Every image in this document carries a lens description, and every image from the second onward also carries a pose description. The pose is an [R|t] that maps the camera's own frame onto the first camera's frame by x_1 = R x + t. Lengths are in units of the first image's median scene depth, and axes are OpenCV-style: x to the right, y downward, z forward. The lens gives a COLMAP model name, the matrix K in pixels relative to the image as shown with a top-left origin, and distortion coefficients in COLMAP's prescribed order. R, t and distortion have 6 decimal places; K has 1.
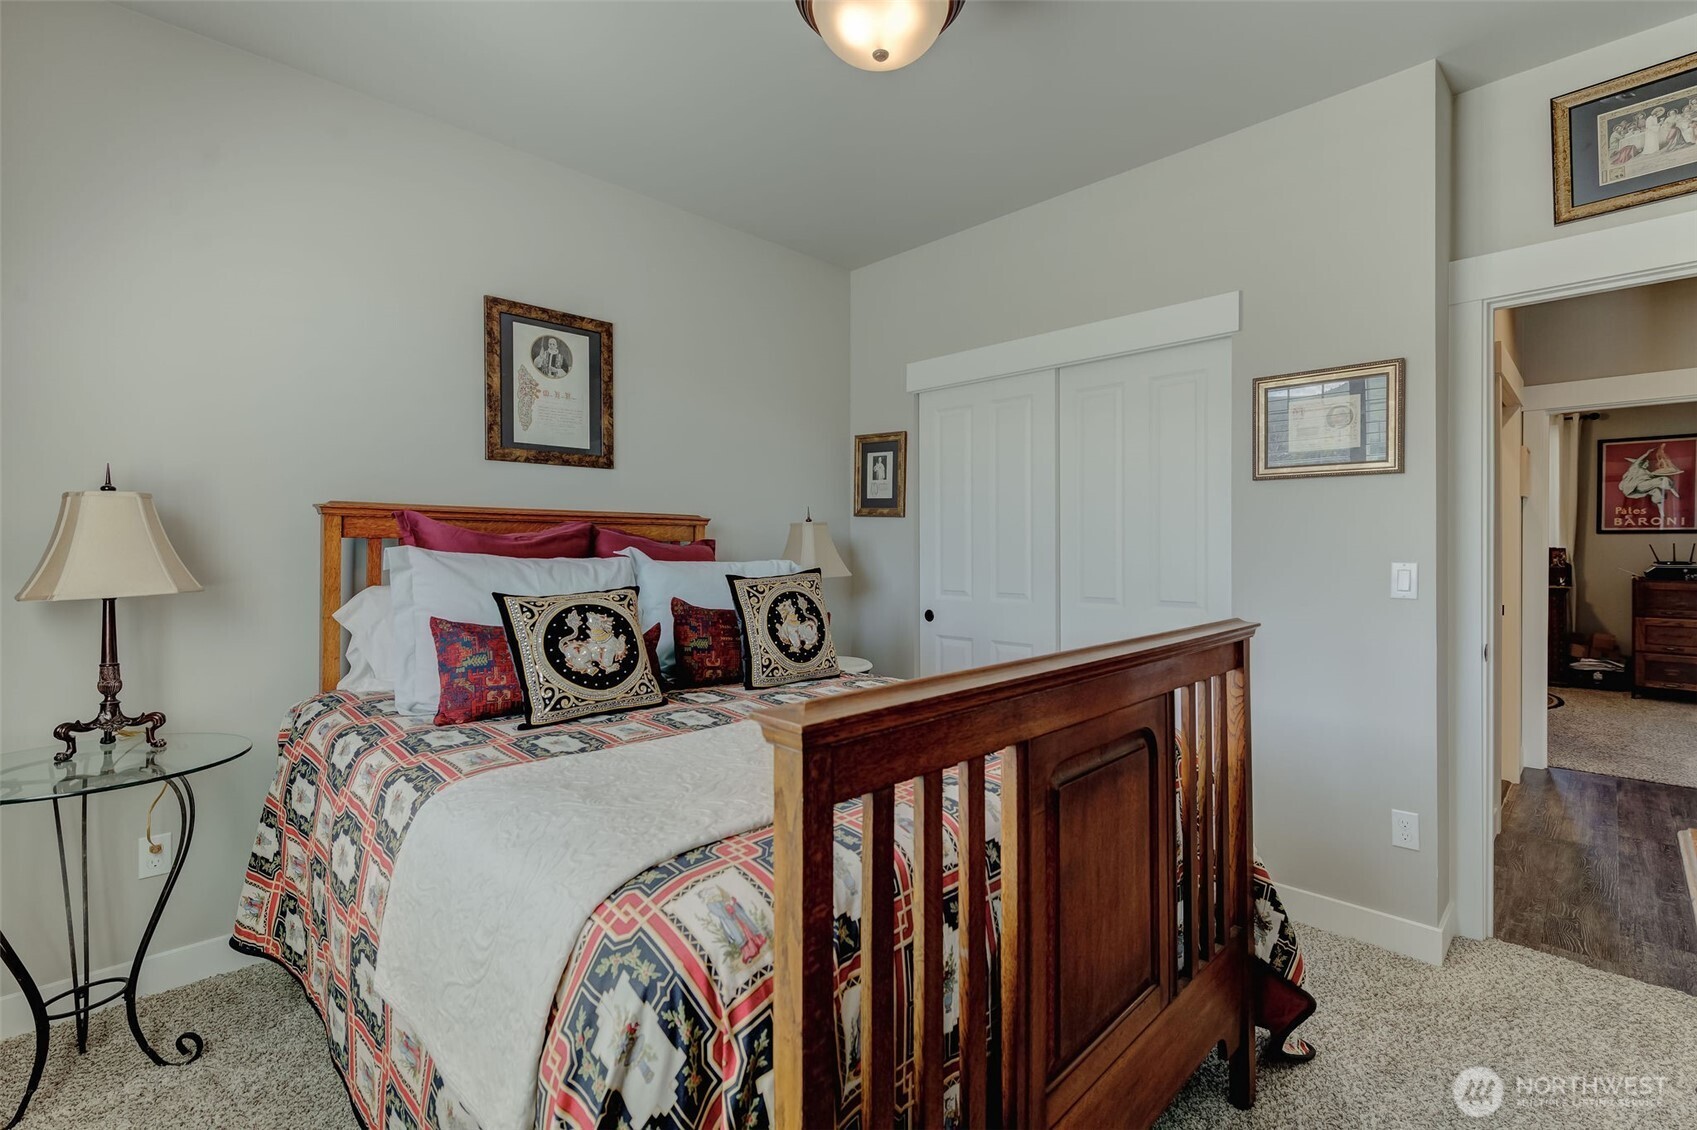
lens RADIAL K [[752.2, 0, 855.6], [0, 752.2, 555.3], [0, 0, 1]] dist [0.002864, -0.000579]
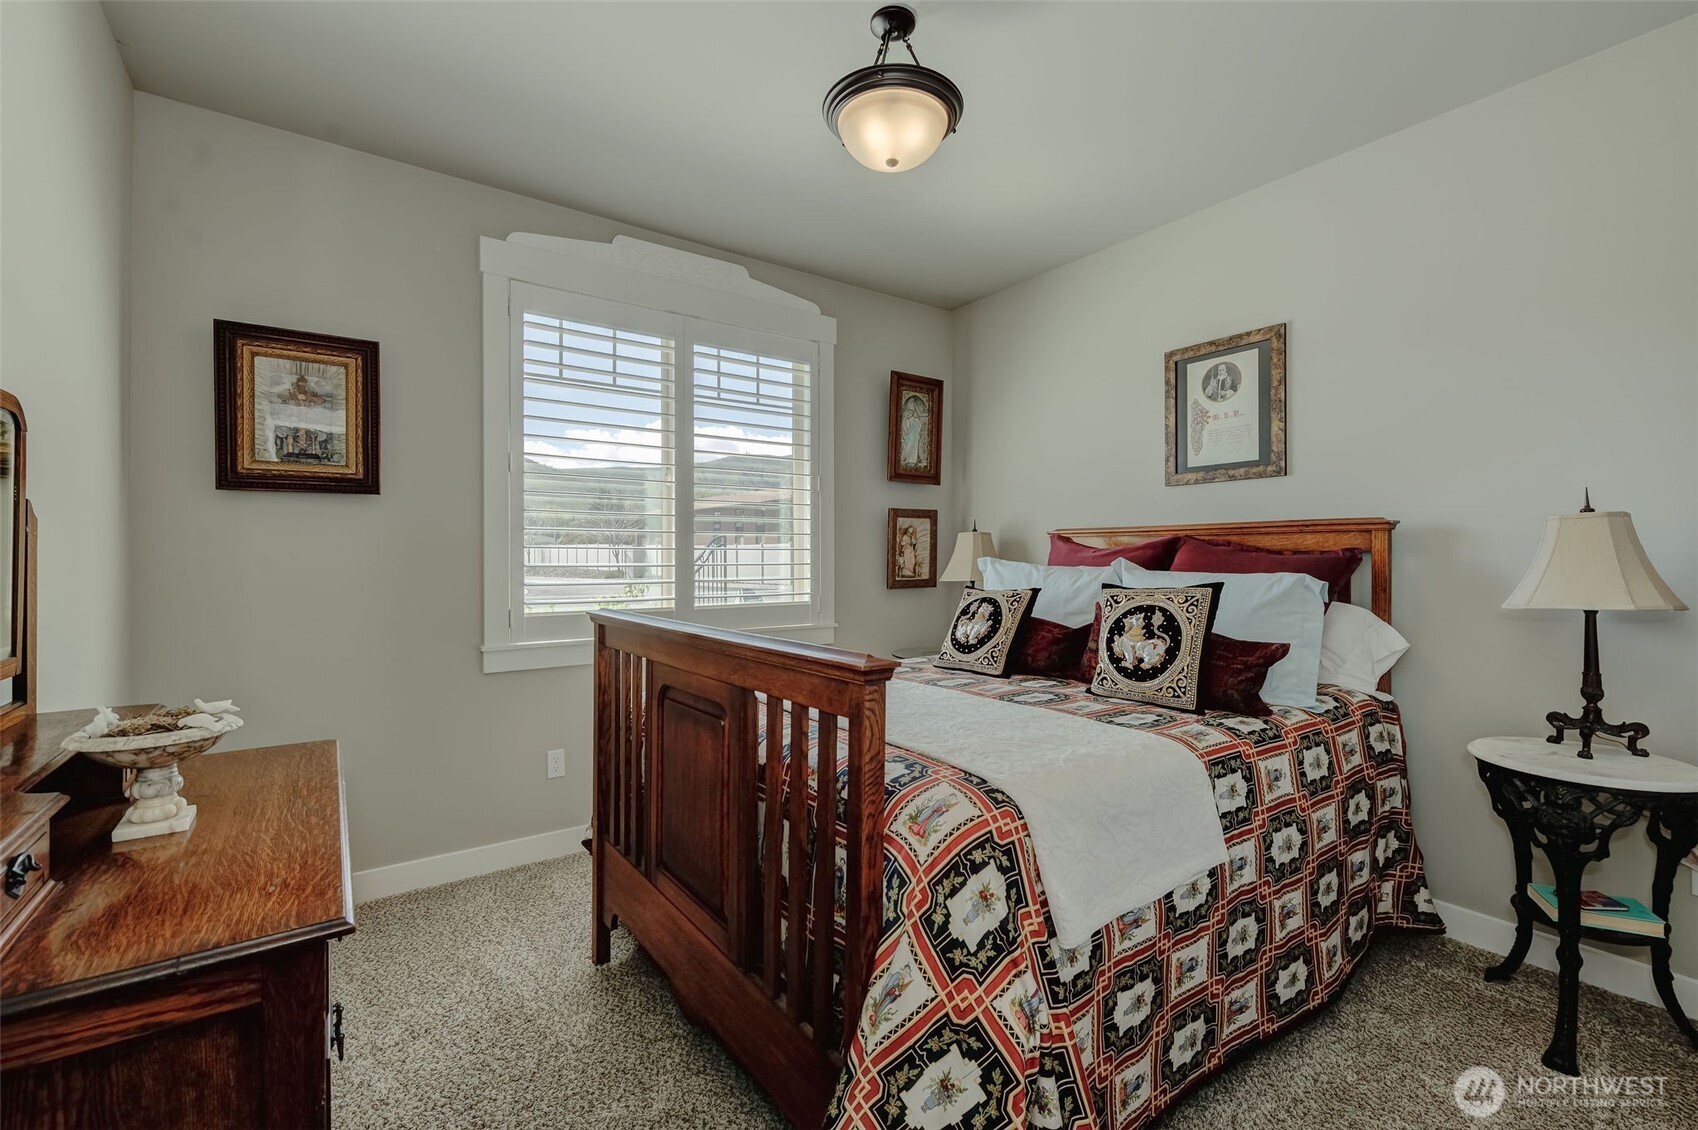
lens RADIAL K [[719.4, 0, 858.5], [0, 719.4, 565.6], [0, 0, 1]] dist [-0.001736, -0.000306]
pose [[-0.151655, 0.007753, -0.988403, 0.720928], [-0.012293, 0.999877, 0.009729, -0.003911], [0.988357, 0.013625, -0.151541, 0.666456]]
